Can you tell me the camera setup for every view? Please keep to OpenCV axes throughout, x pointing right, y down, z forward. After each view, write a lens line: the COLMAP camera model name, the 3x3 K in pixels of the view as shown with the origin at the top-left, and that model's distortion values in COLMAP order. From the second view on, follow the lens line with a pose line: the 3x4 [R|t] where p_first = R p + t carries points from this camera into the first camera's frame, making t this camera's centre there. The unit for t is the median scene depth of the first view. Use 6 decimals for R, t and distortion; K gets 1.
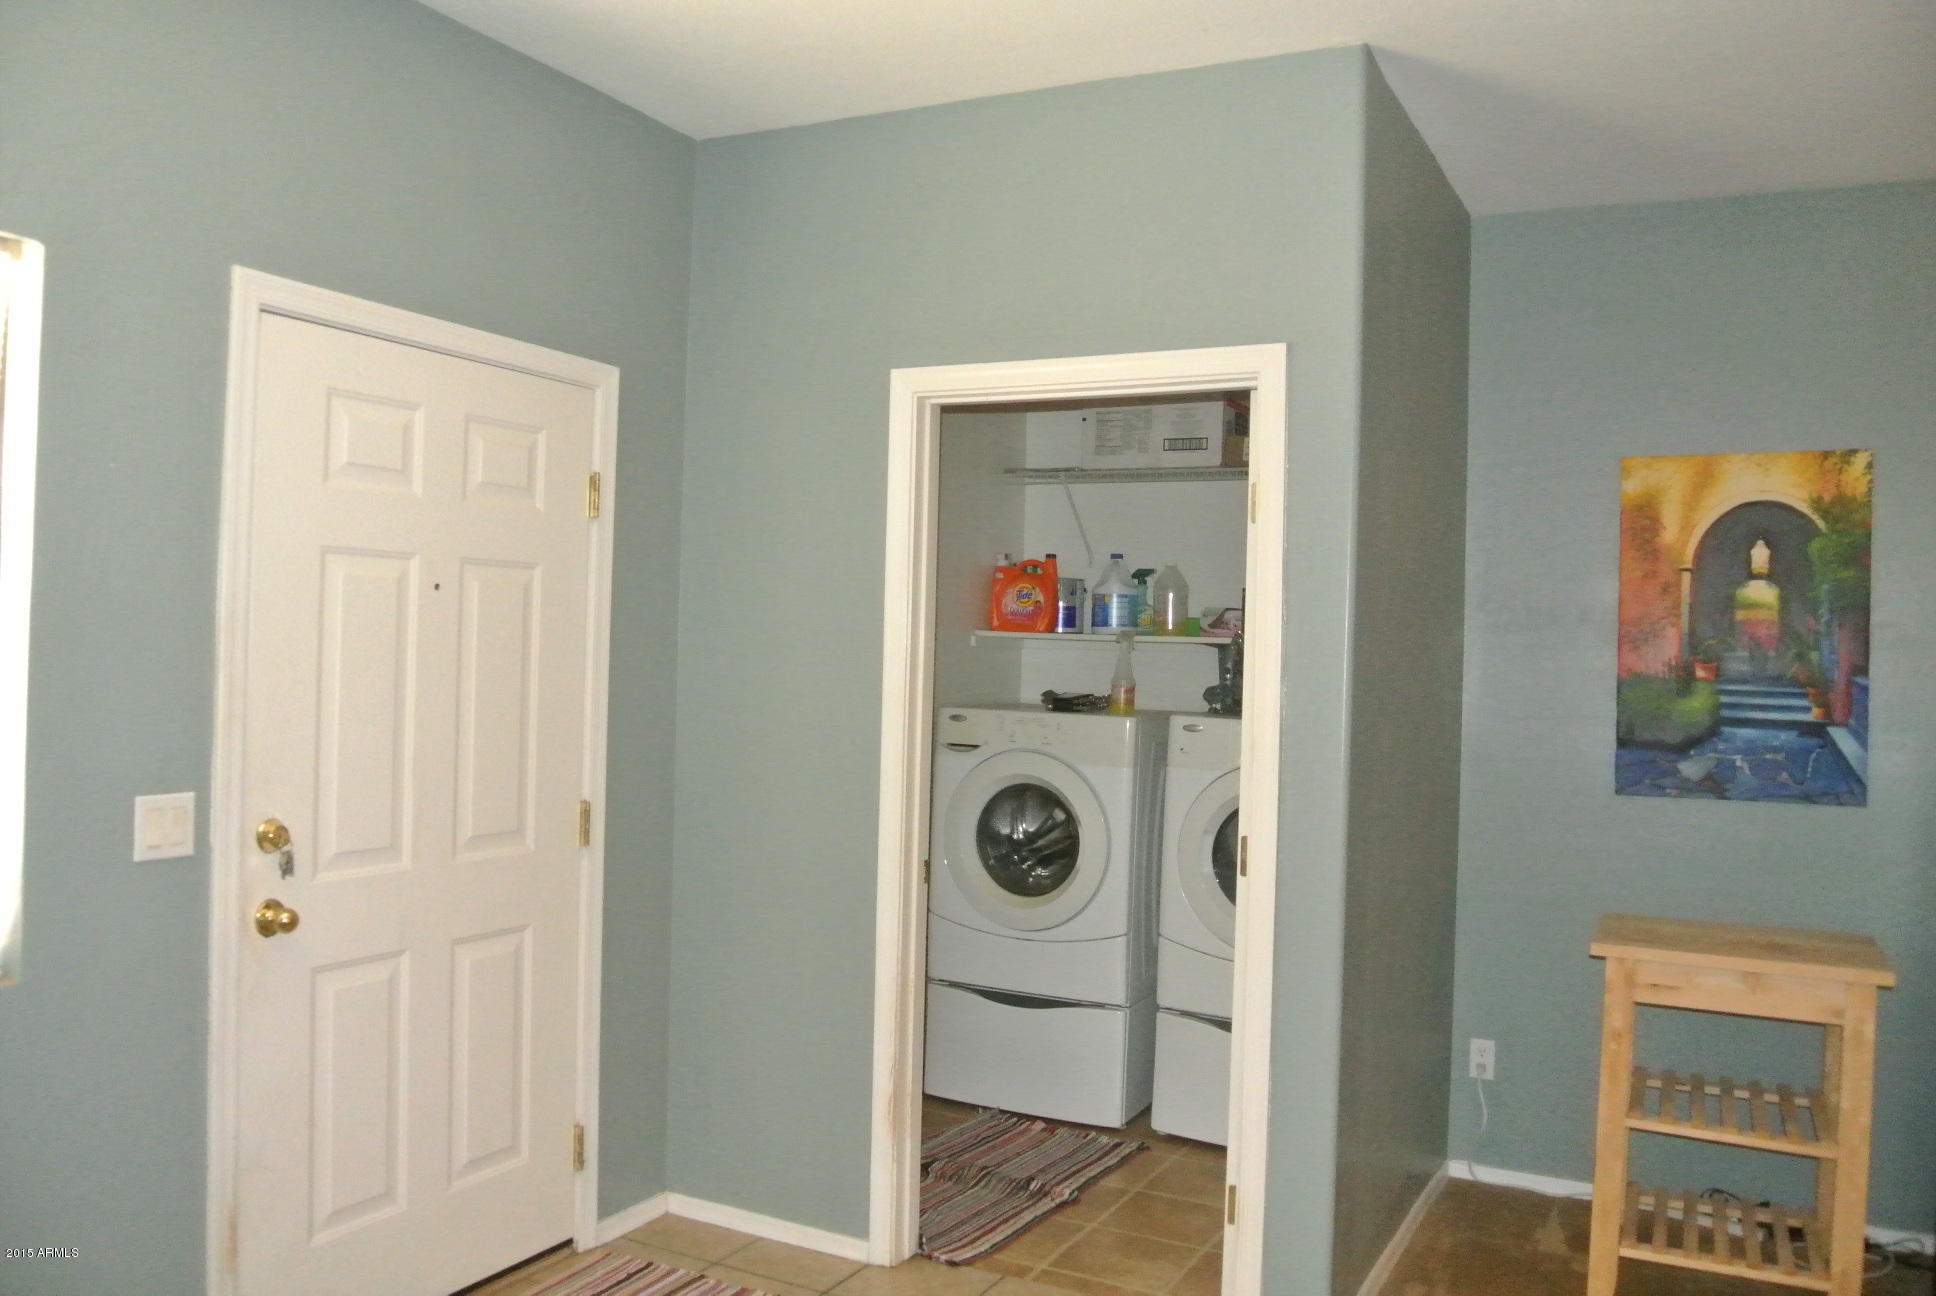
lens RADIAL K [[1496.1, 0, 973.1], [0, 1496.1, 641.2], [0, 0, 1]] dist [-0.075494, 0.015867]
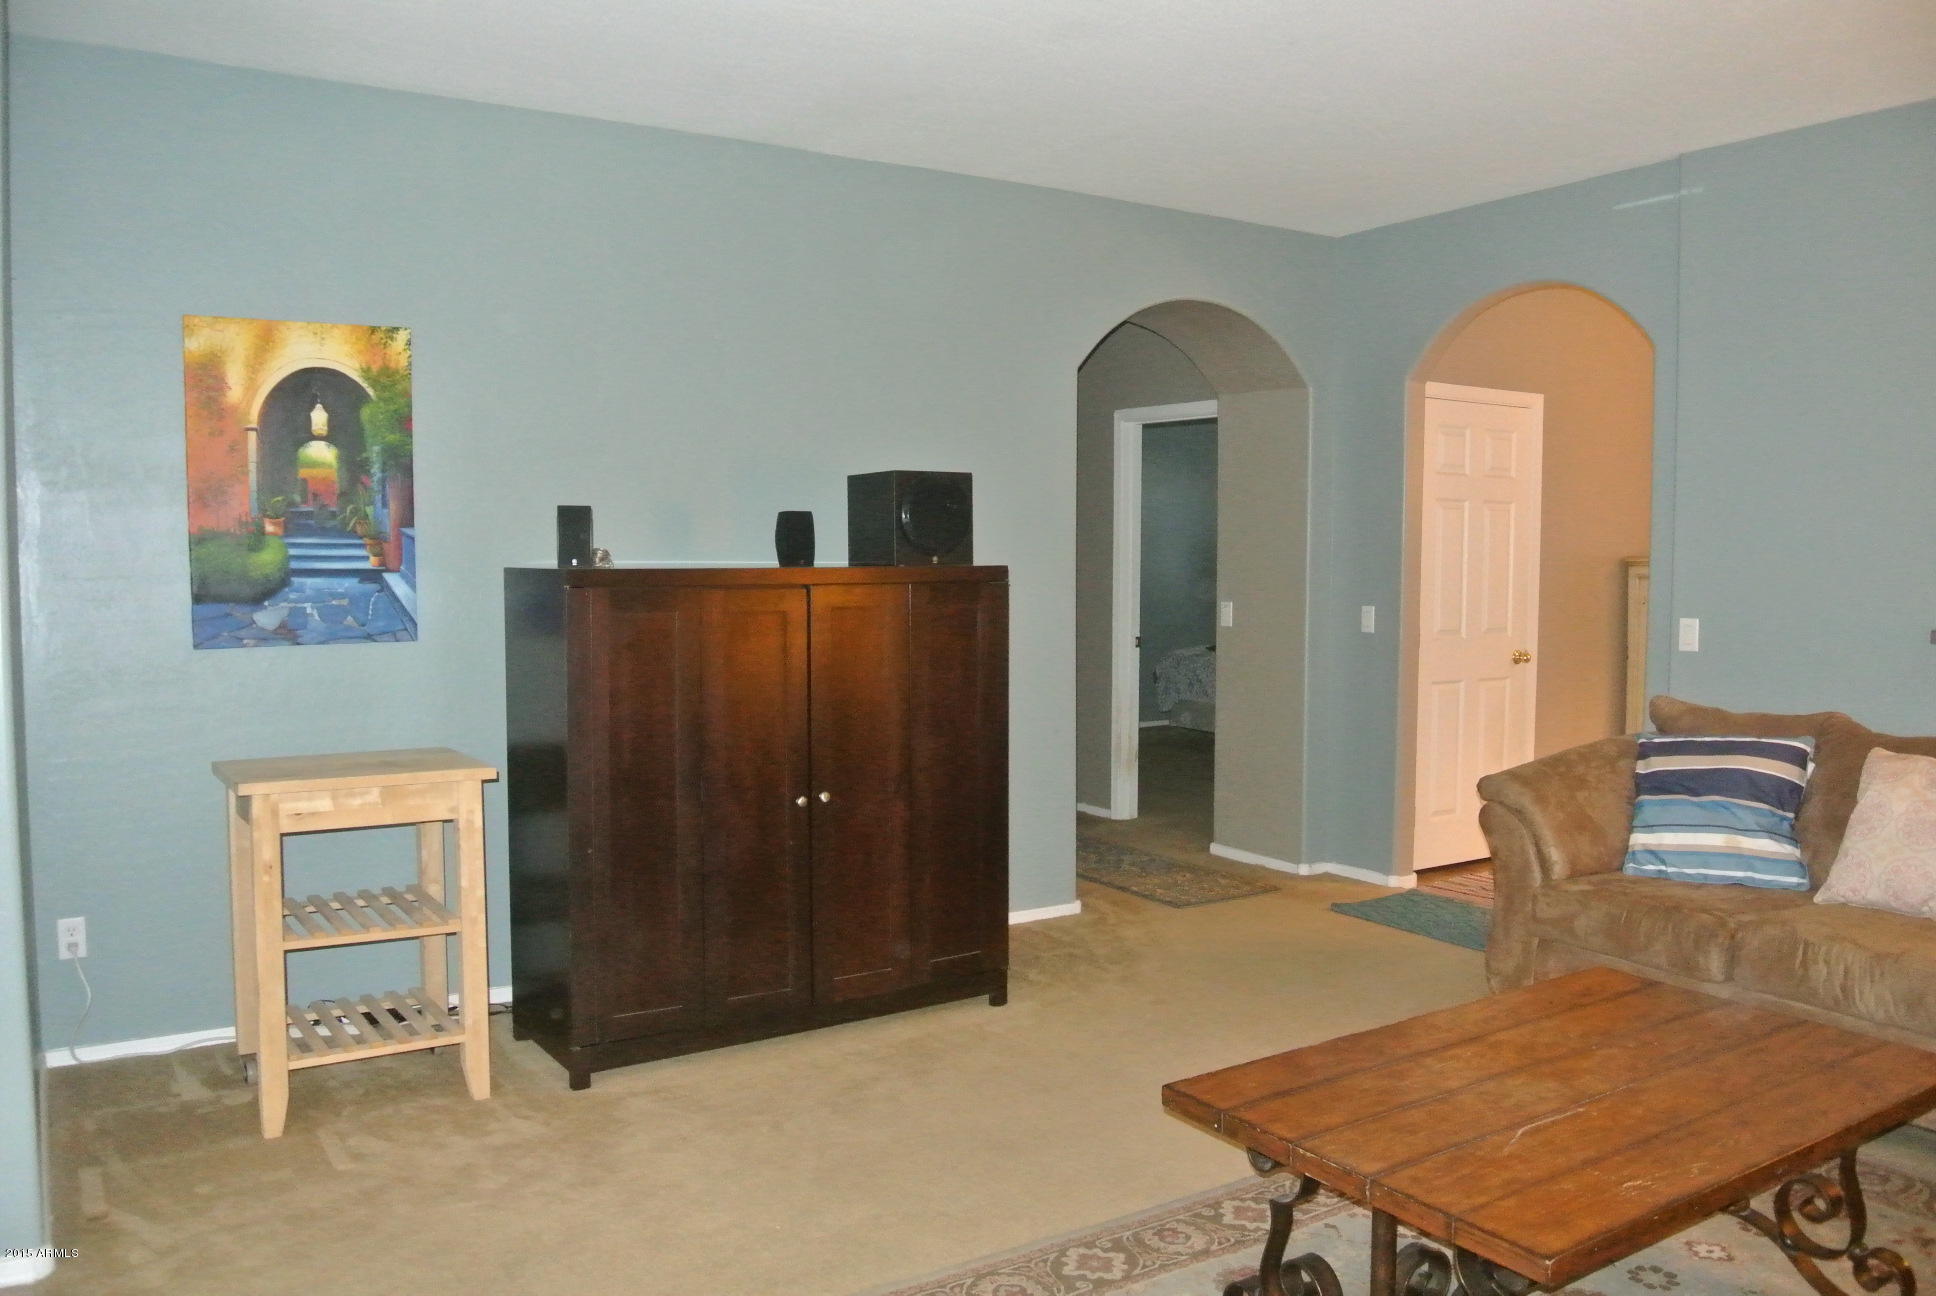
lens RADIAL K [[1496.1, 0, 973.1], [0, 1496.1, 641.2], [0, 0, 1]] dist [-0.075494, 0.015867]
pose [[0.491105, -0.077985, 0.867602, -0.192421], [0.007146, 0.996312, 0.085509, 0.017036], [-0.871071, -0.035794, 0.489851, 0.041199]]
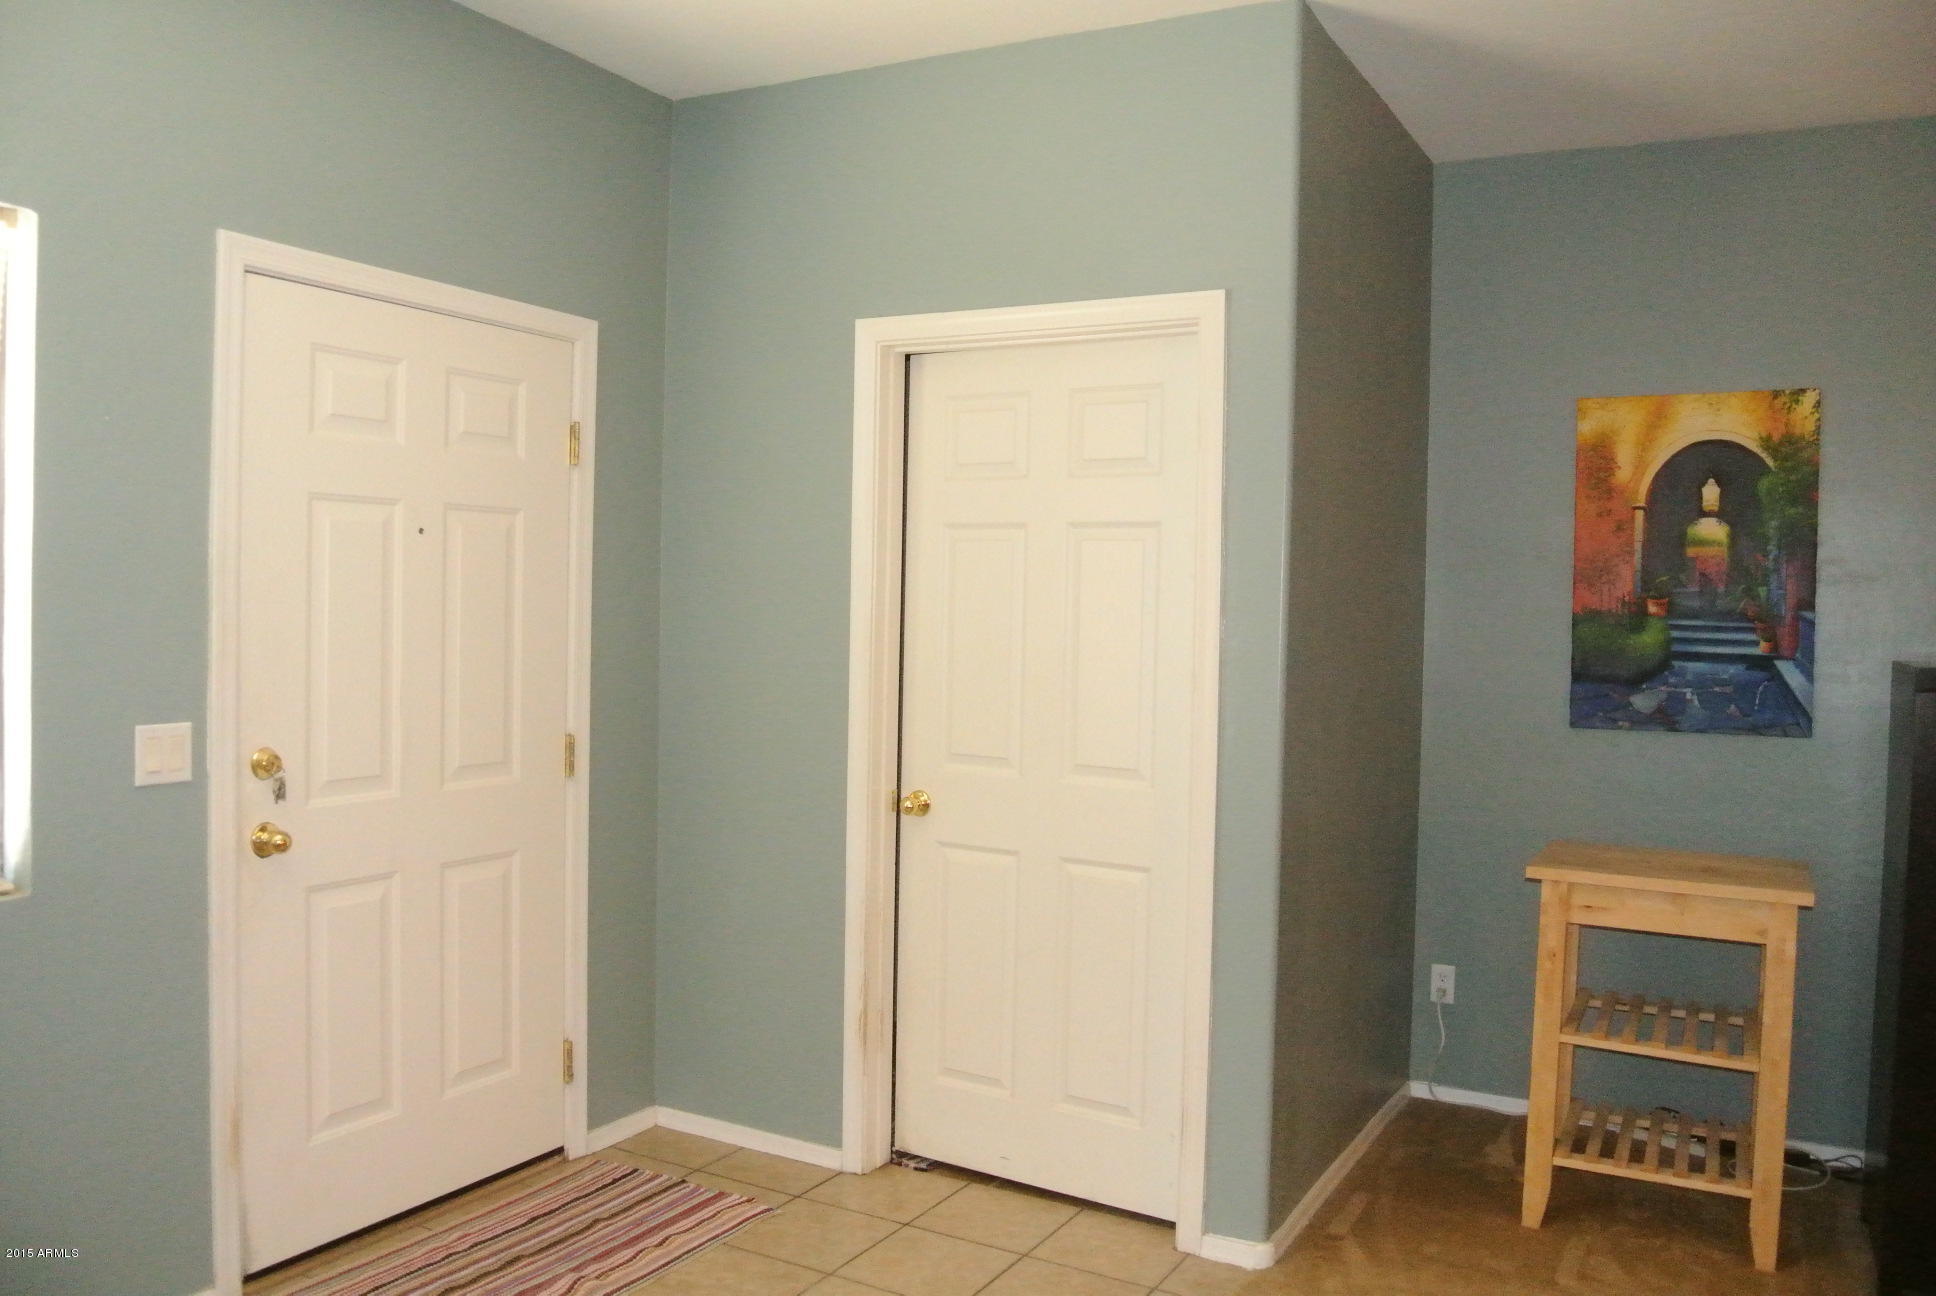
lens RADIAL K [[1496.1, 0, 973.1], [0, 1496.1, 641.2], [0, 0, 1]] dist [-0.075494, 0.015867]
pose [[0.999671, -0.005595, -0.025029, 0.049586], [0.006396, 0.999466, 0.032044, 0.008936], [0.024837, -0.032194, 0.999173, -0.042436]]
